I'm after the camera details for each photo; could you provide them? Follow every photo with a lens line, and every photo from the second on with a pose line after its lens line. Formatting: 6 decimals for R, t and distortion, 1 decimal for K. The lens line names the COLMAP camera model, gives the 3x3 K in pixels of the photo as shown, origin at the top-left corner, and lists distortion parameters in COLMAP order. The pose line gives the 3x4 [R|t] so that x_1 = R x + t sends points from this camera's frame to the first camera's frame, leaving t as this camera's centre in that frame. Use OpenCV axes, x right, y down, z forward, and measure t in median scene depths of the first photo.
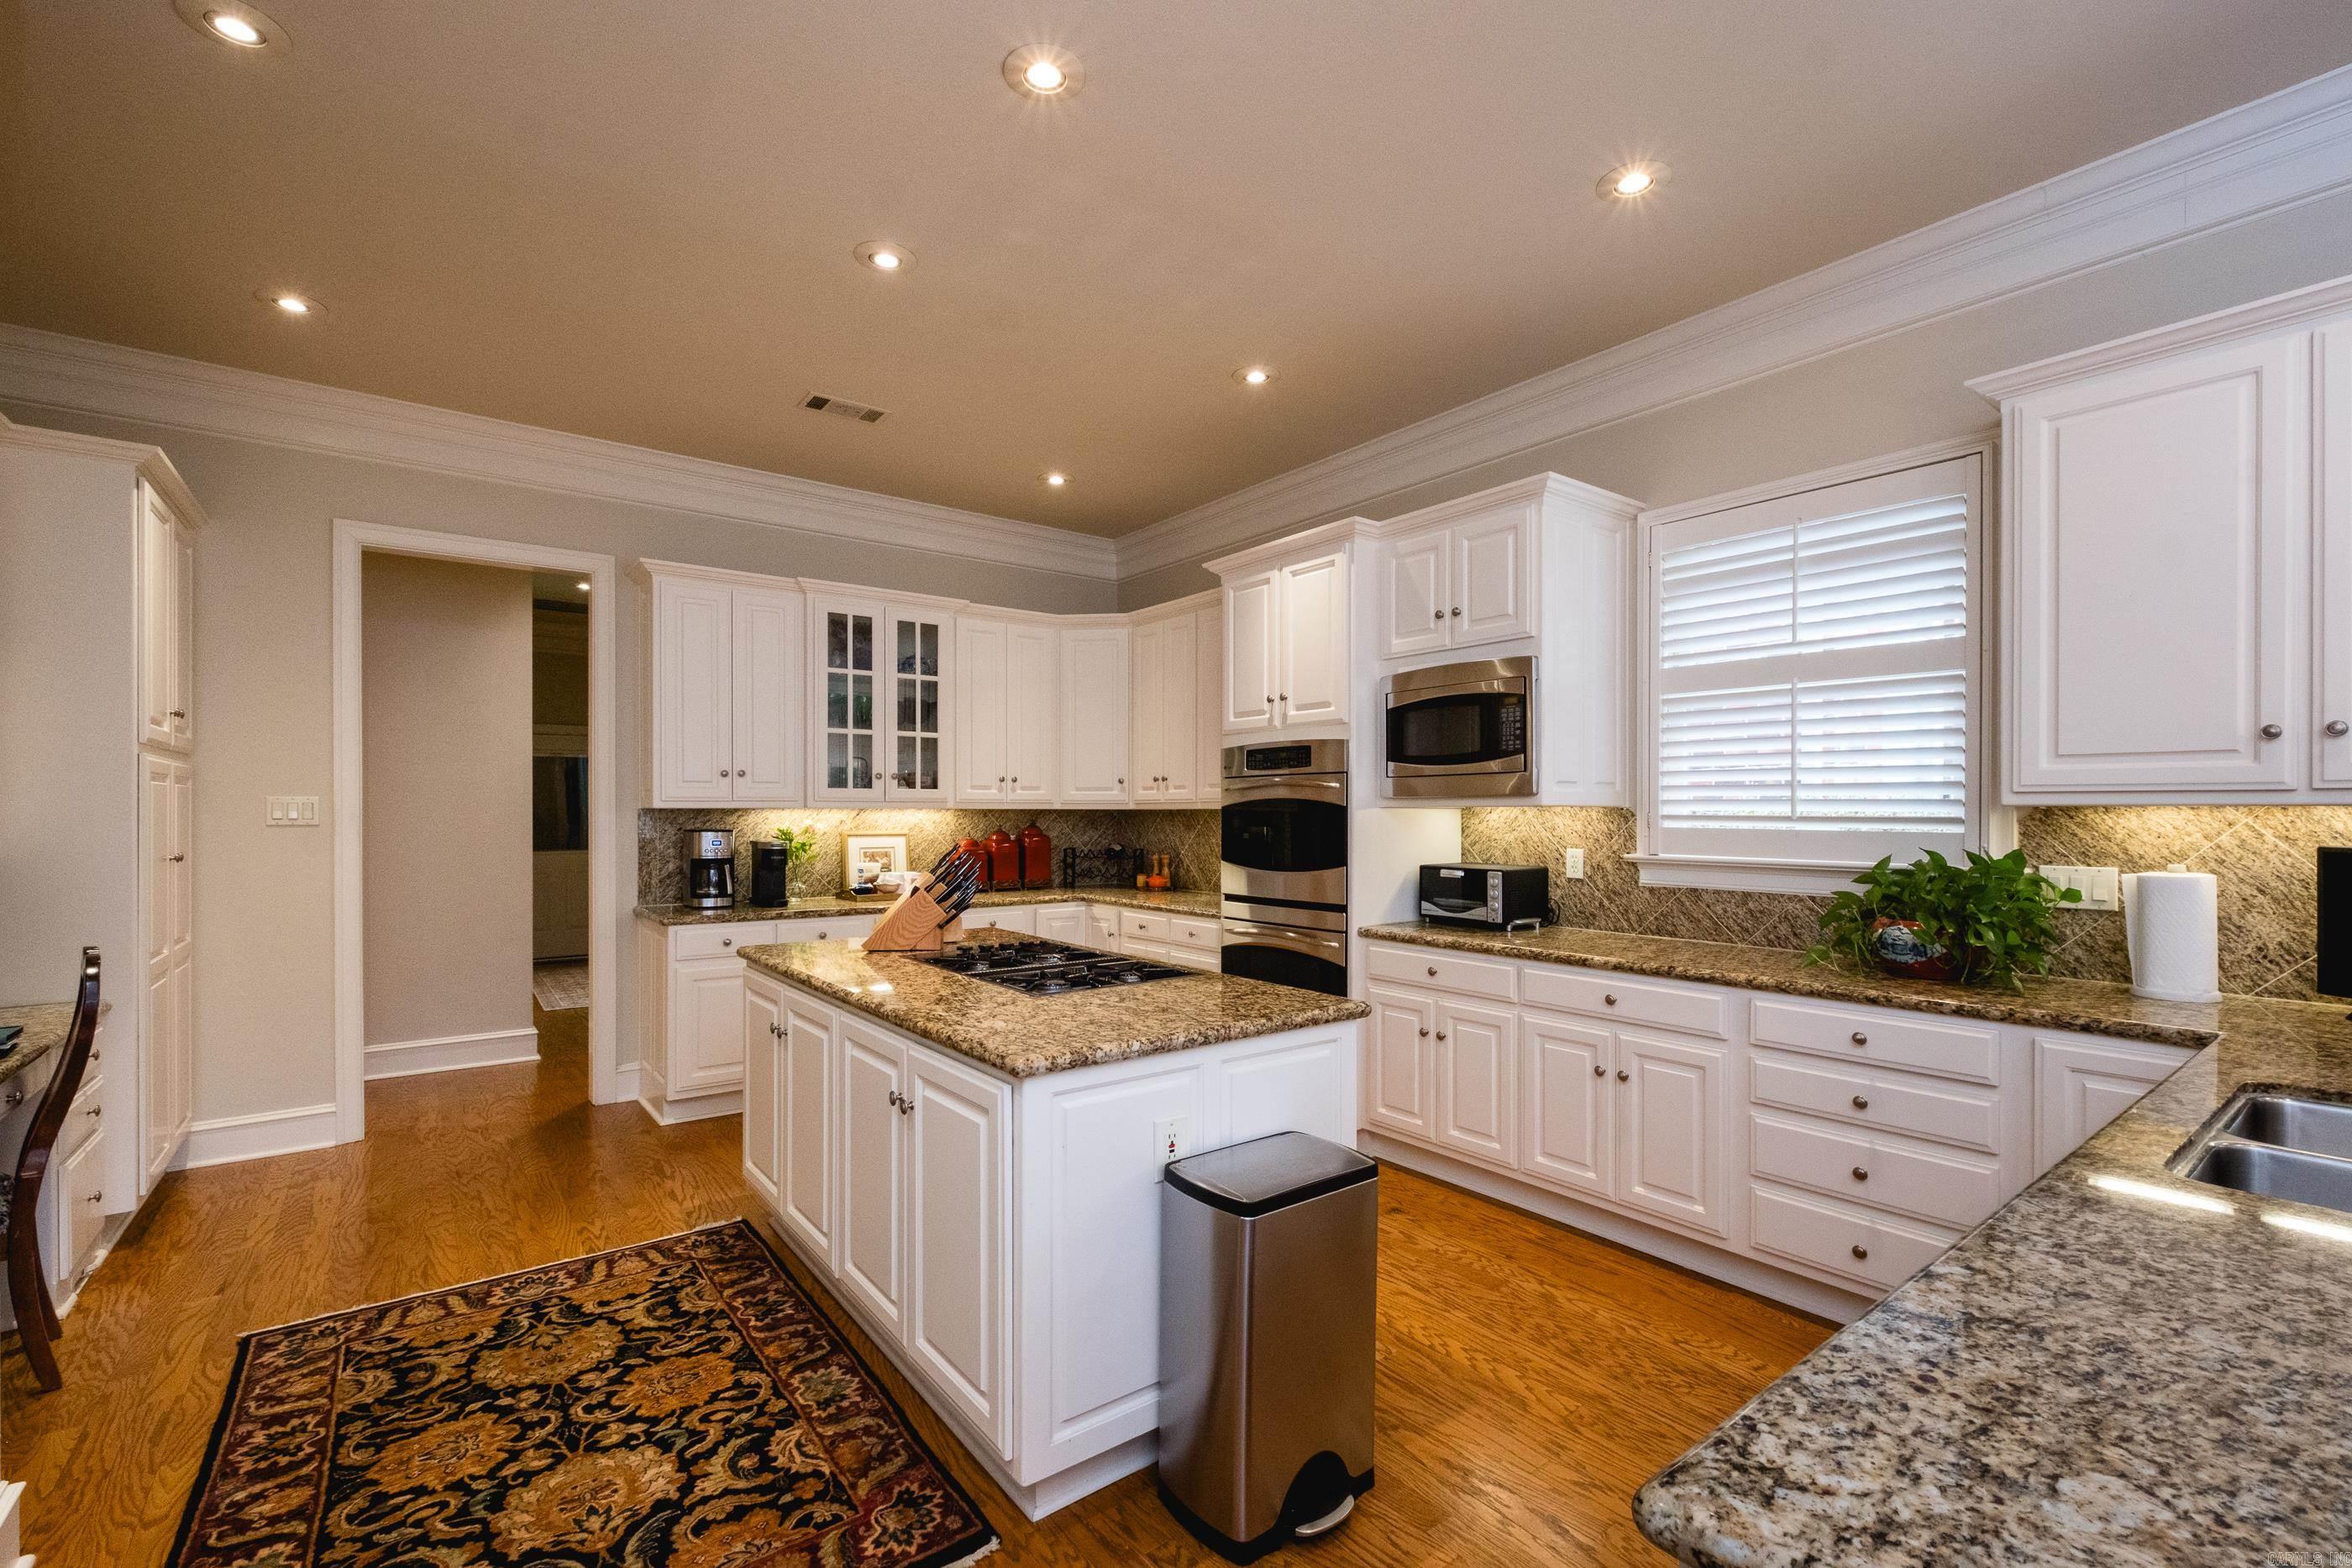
lens RADIAL K [[1025.3, 0, 1164.2], [0, 1025.3, 813.8], [0, 0, 1]] dist [0.000431, -0.003809]
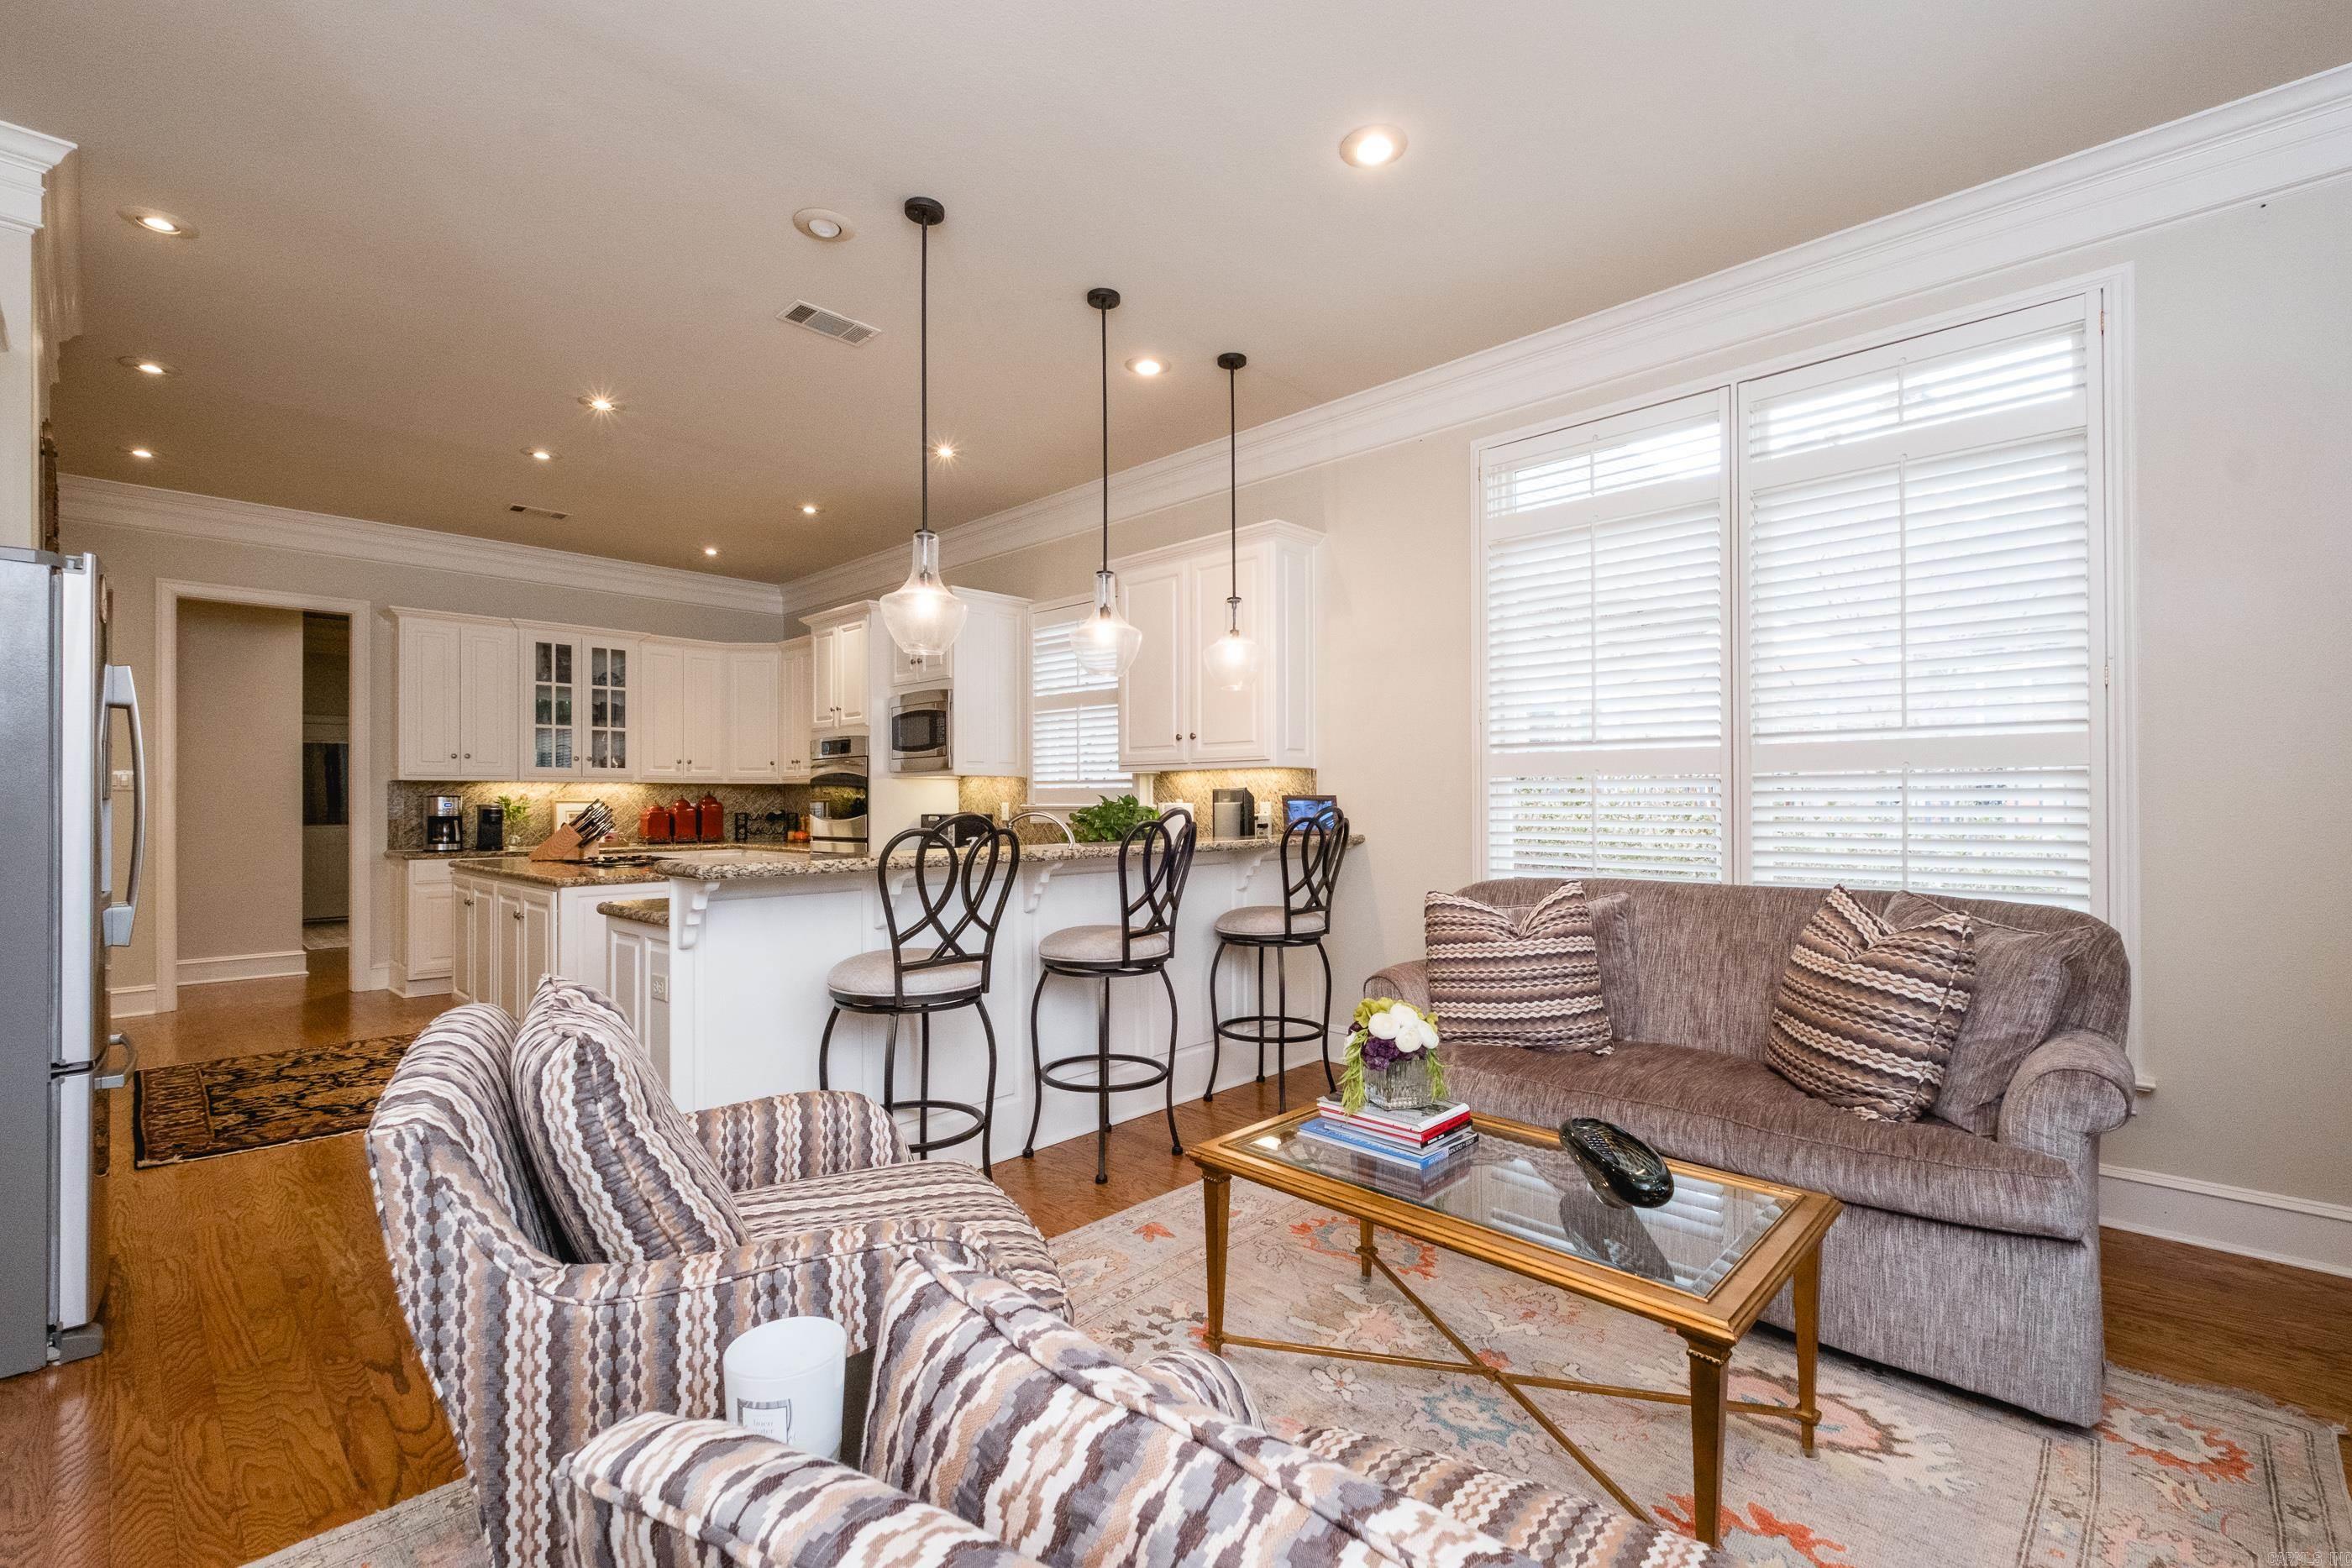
lens RADIAL K [[1057.4, 0, 1188.6], [0, 1057.4, 795.2], [0, 0, 1]] dist [-0.014195, -0.000793]
pose [[0.986538, -0.002546, 0.163513, 0.348252], [0.004130, 0.999948, -0.009350, 0.033643], [-0.163481, 0.009899, 0.986497, -0.620606]]
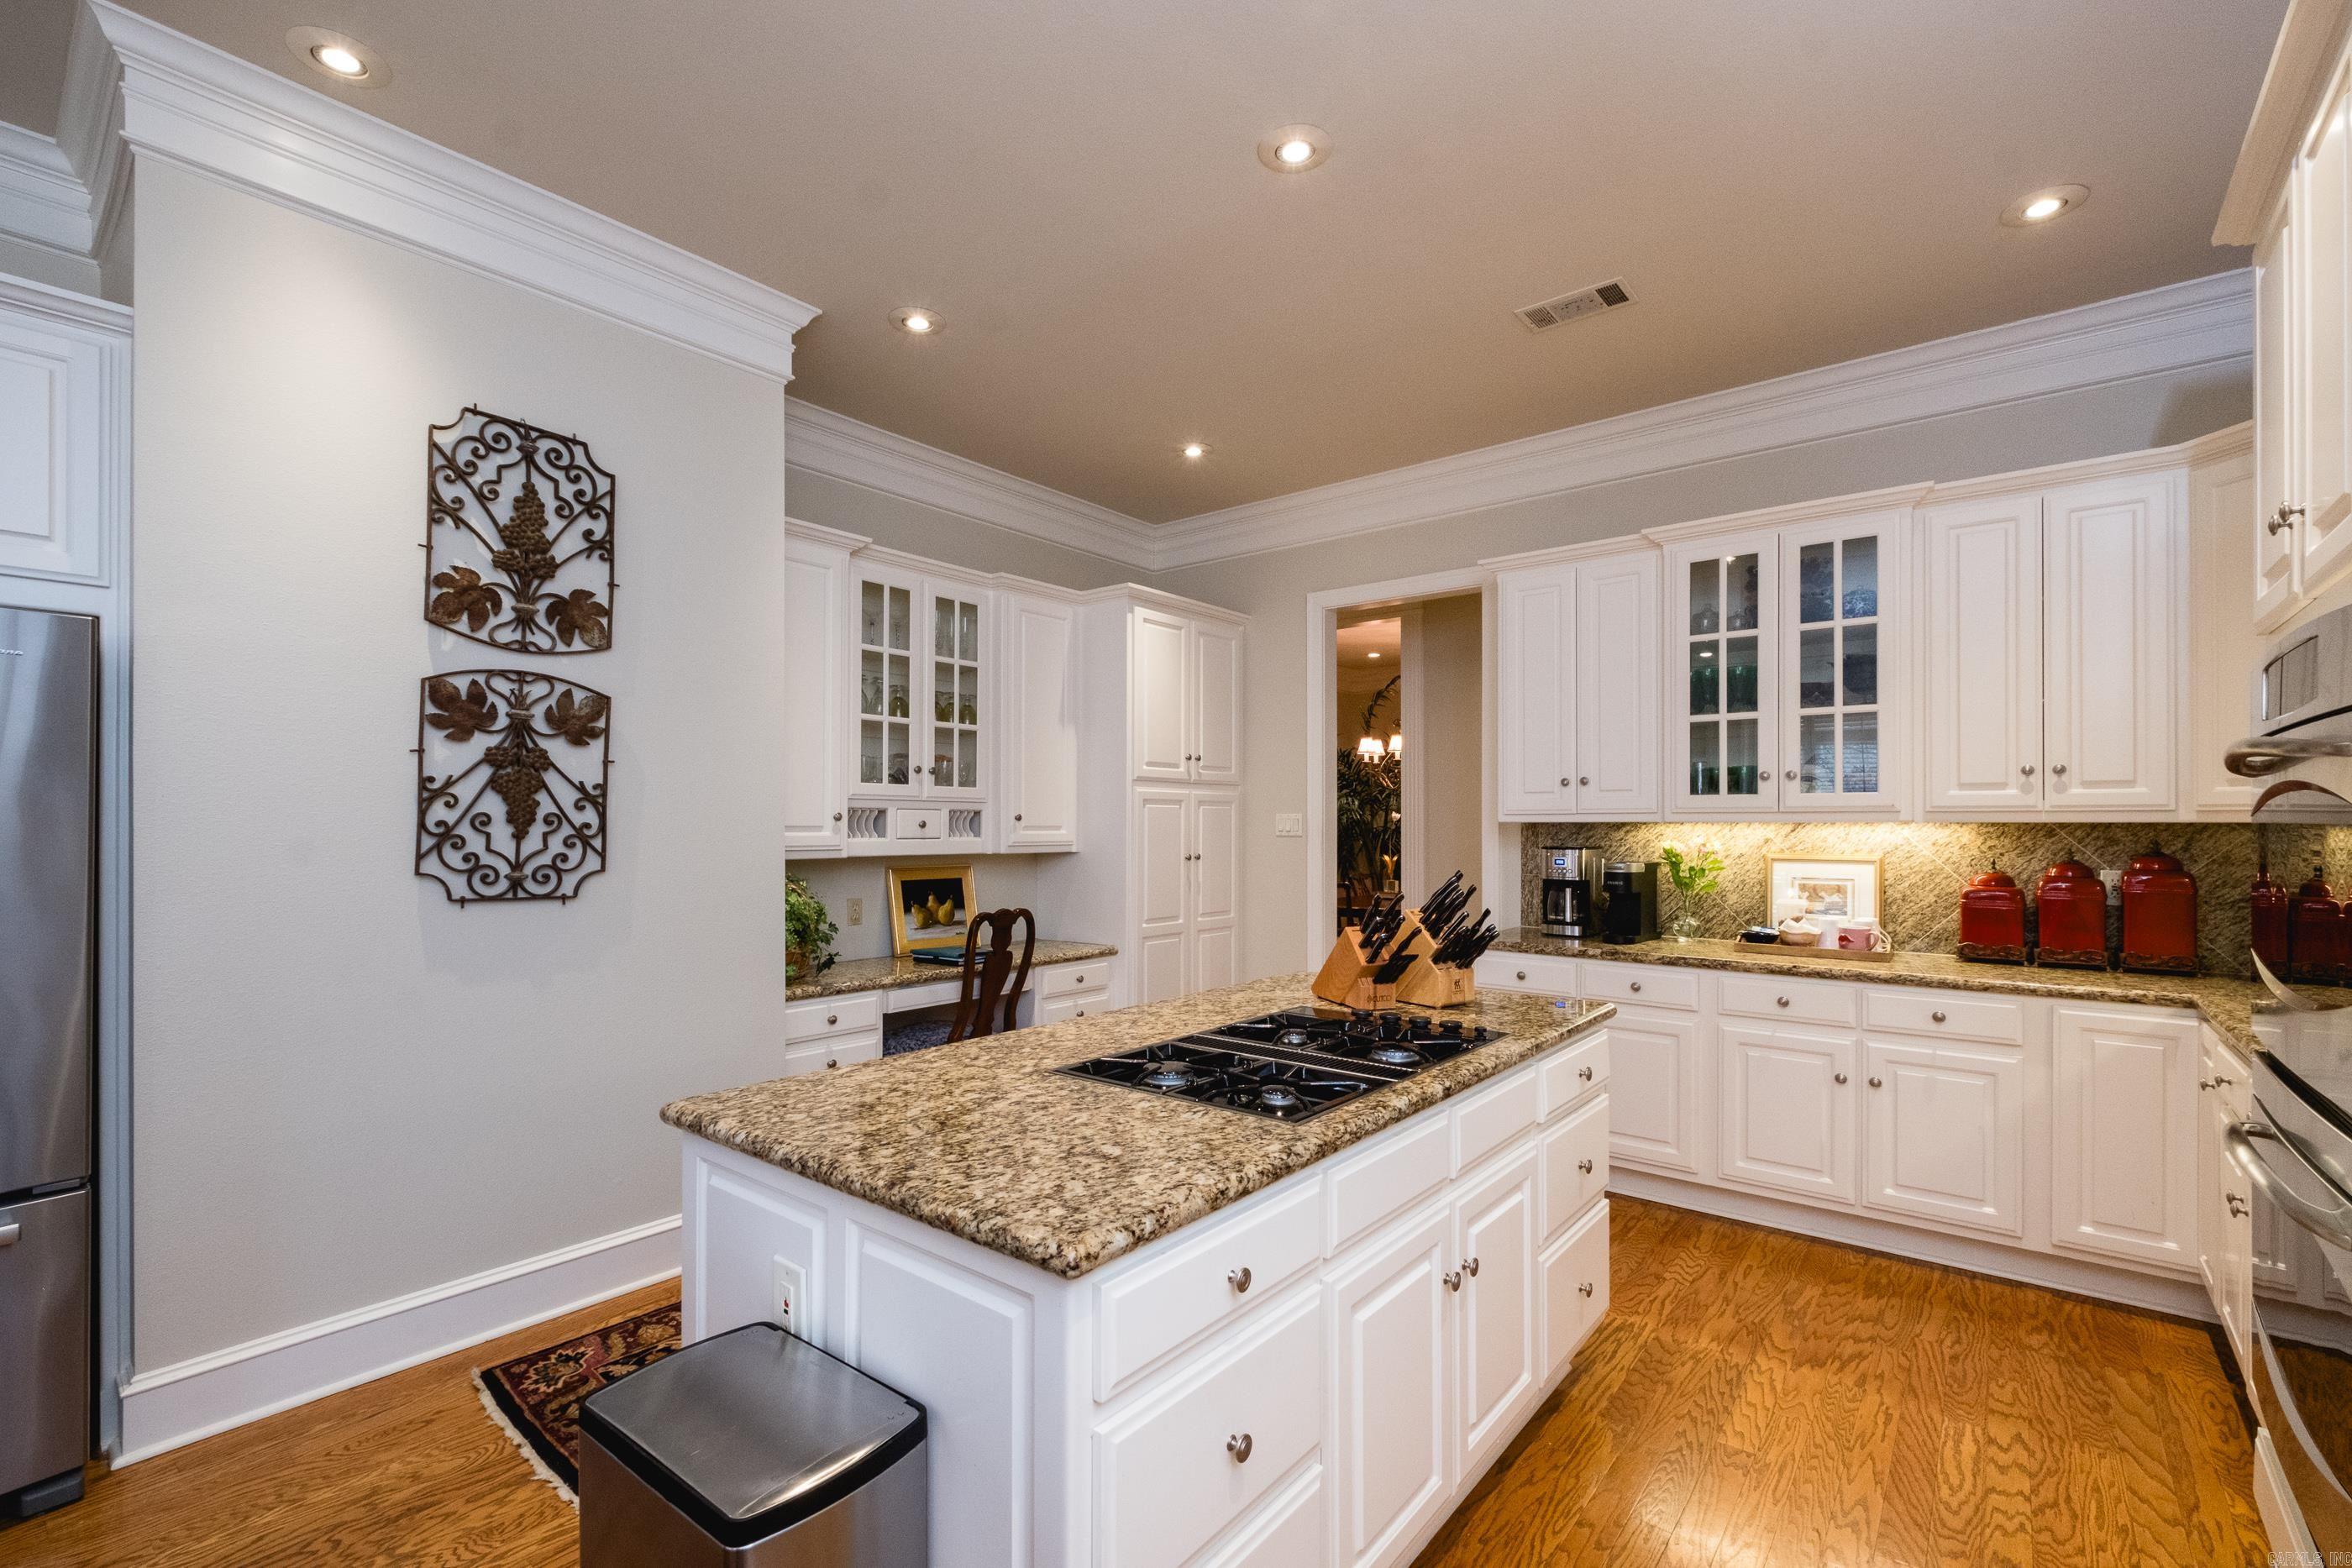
lens RADIAL K [[1025.3, 0, 1164.2], [0, 1025.3, 813.8], [0, 0, 1]] dist [0.000431, -0.003809]
pose [[0.237897, -0.009823, -0.971241, 0.337421], [-0.003148, 0.999936, -0.010885, -0.002424], [0.971285, 0.005647, 0.237851, 0.484125]]
